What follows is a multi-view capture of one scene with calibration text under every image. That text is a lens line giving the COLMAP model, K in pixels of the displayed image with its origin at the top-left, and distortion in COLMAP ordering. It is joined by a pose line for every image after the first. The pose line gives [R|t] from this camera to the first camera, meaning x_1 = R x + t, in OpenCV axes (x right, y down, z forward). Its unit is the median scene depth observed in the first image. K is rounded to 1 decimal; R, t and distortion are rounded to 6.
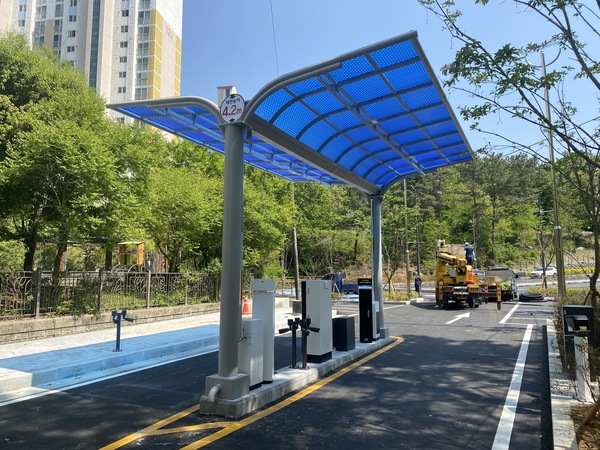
lens RADIAL K [[458.3, 0, 298.4], [0, 458.3, 229.9], [0, 0, 1]] dist [0.006659, 0.000294]
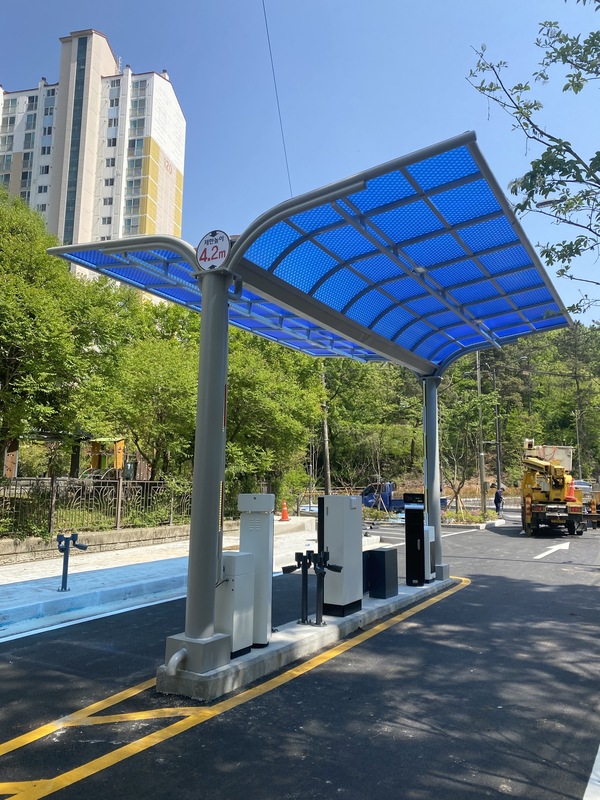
lens RADIAL K [[611.0, 0, 300.0], [0, 611.0, 400.0], [0, 0, 1]] dist [0.006659, 0.000294]
pose [[0.998130, 0.004141, -0.060988, 0.030467], [-0.006498, 0.999237, -0.038506, 0.000007], [0.060783, 0.038830, 0.997395, 0.050821]]
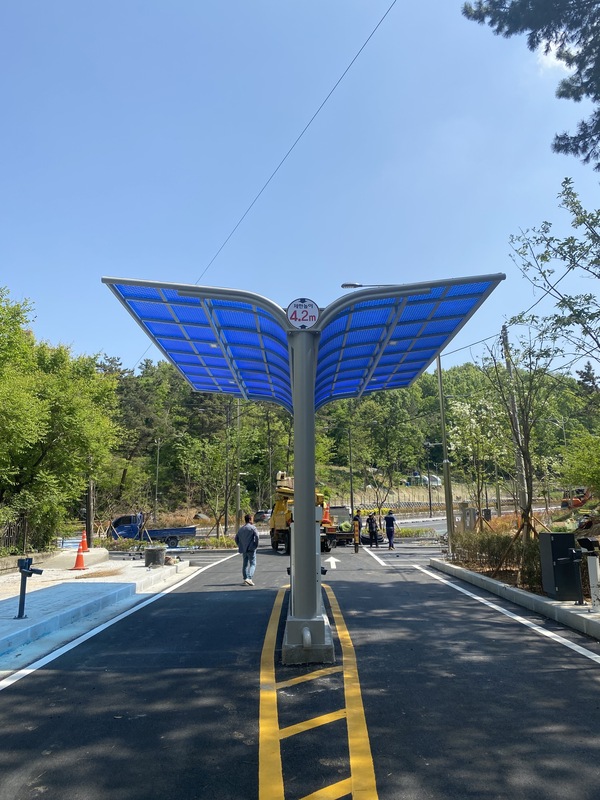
lens RADIAL K [[605.0, 0, 296.5], [0, 605.0, 399.2], [0, 0, 1]] dist [0.037751, 0.000752]
pose [[0.896643, 0.077067, 0.435996, -0.423150], [-0.033687, 0.993755, -0.106378, 0.019214], [-0.441471, 0.080695, 0.893639, -0.030747]]
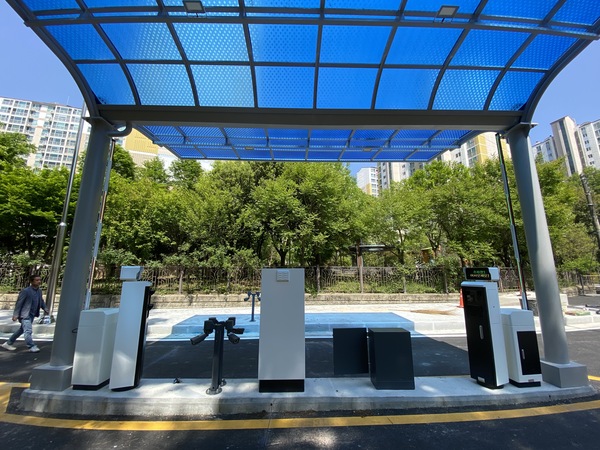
lens RADIAL K [[242.2, 0, 300.0], [0, 242.2, 225.0], [0, 0, 1]] dist [0.000945, -0.010417]
pose [[0.473698, -0.166239, -0.864856, 0.349752], [0.087378, 0.986049, -0.141676, 0.083382], [0.876342, -0.008458, 0.481615, 0.719034]]
